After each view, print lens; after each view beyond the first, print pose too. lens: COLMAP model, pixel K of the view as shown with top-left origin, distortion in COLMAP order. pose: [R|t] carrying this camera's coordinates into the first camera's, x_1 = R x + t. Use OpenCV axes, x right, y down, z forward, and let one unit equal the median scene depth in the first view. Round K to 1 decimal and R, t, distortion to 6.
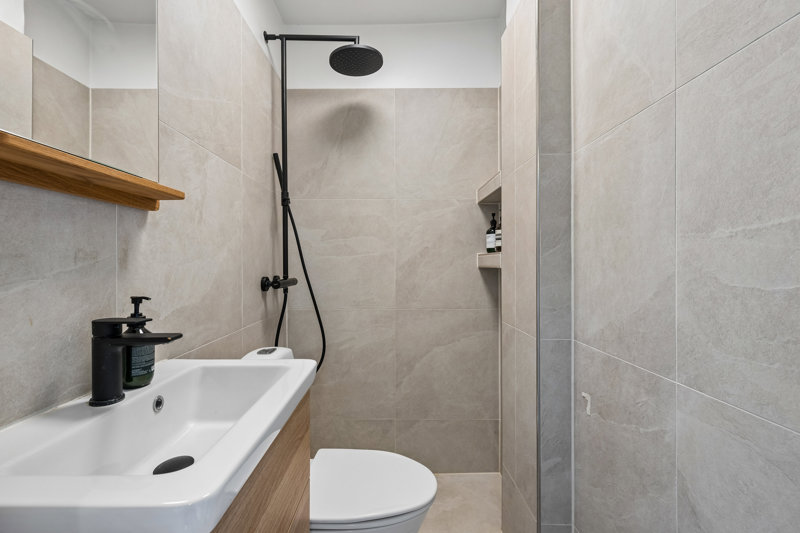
lens RADIAL K [[345.5, 0, 401.5], [0, 345.5, 265.2], [0, 0, 1]] dist [0.002961, 0.000183]
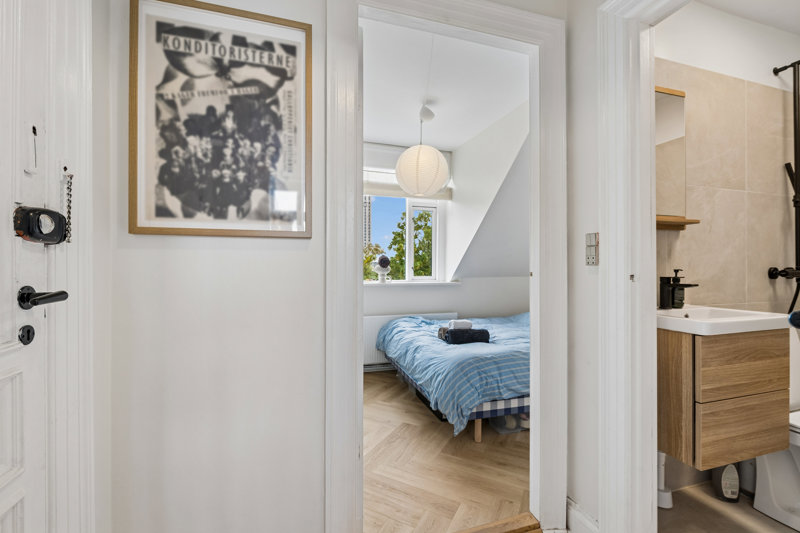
lens RADIAL K [[345.5, 0, 400.2], [0, 345.5, 264.5], [0, 0, 1]] dist [0.002961, 0.000183]
pose [[0.288032, -0.003946, -0.957613, 0.723909], [-0.004828, 0.999973, -0.005573, 0.063155], [0.957609, 0.006229, 0.288005, -1.128080]]
